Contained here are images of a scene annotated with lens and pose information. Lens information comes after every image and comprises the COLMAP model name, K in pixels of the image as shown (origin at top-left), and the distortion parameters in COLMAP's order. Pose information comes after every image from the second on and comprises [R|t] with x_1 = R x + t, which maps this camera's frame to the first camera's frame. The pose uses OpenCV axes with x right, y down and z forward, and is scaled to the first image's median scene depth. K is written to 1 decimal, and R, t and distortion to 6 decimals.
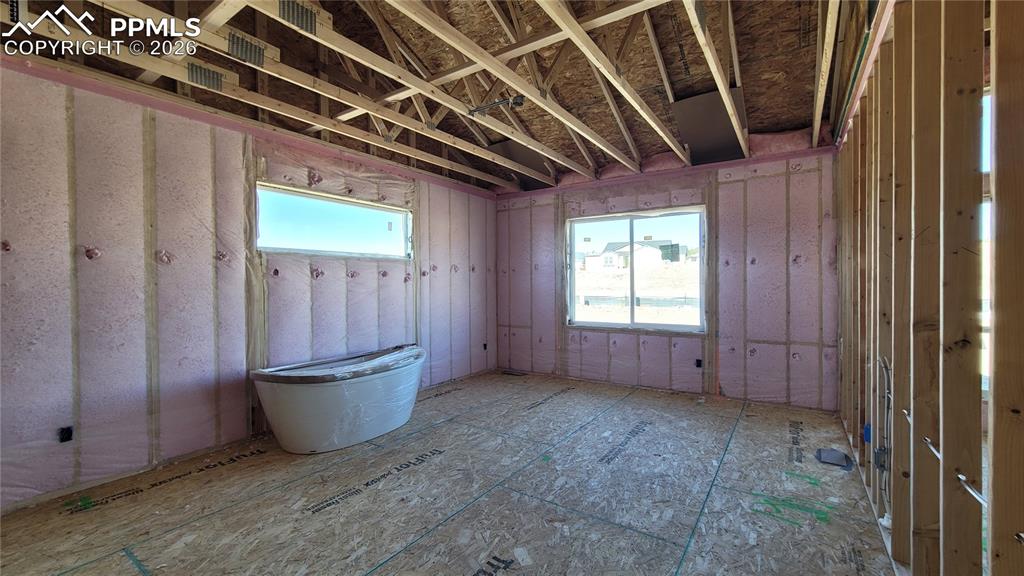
lens RADIAL K [[417.6, 0, 511.5], [0, 417.6, 286.5], [0, 0, 1]] dist [0.000791, 0.000041]
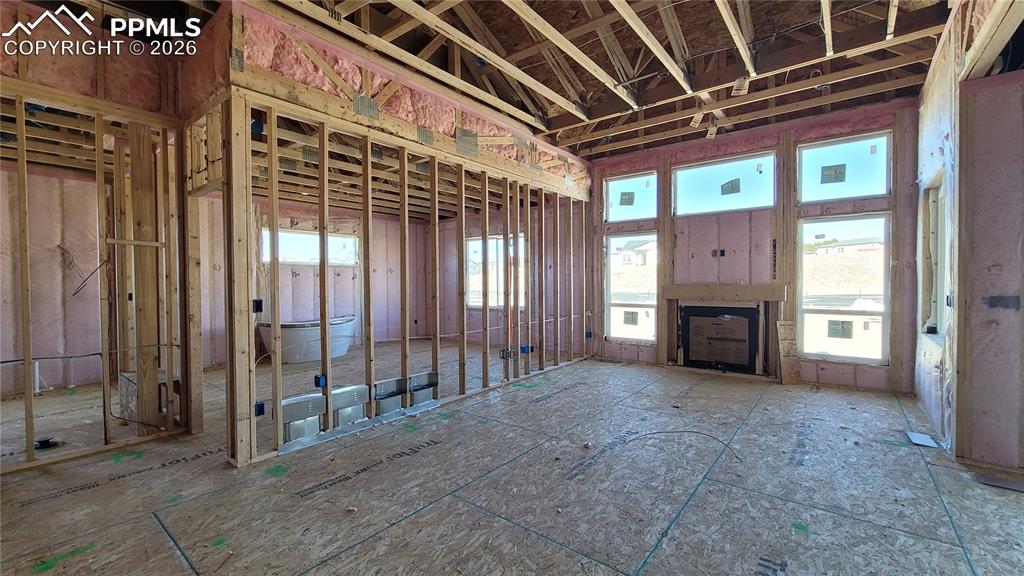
lens RADIAL K [[417.6, 0, 512.3], [0, 417.6, 287.1], [0, 0, 1]] dist [0.000791, 0.000041]
pose [[0.997150, 0.005980, -0.075208, 0.505381], [-0.005358, 0.999950, 0.008474, 0.002799], [0.075255, -0.008047, 0.997132, -0.616911]]
